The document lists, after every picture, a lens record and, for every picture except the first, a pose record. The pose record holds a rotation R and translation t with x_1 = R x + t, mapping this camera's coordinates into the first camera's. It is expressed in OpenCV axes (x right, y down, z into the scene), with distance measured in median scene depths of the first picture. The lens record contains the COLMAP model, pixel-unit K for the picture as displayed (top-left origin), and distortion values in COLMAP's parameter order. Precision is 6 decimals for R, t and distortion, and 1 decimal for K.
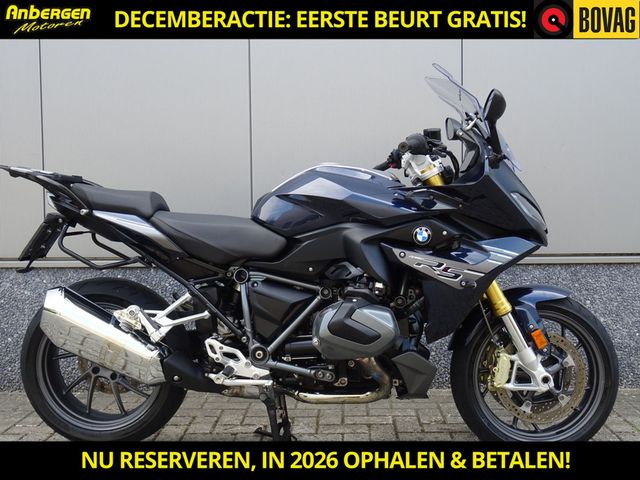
lens RADIAL K [[713.4, 0, 319.1], [0, 713.4, 240.3], [0, 0, 1]] dist [0.004633, 0.000000]
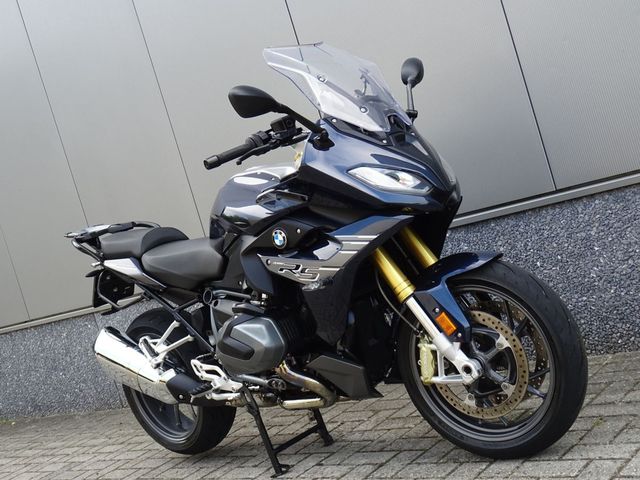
lens RADIAL K [[884.8, 0, 318.6], [0, 884.8, 238.6], [0, 0, 1]] dist [-0.111679, 0.000000]
pose [[0.733813, -0.181256, -0.654724, 0.887891], [0.253611, 0.967166, 0.016493, -0.012256], [0.630237, -0.178149, 0.755688, 0.145490]]
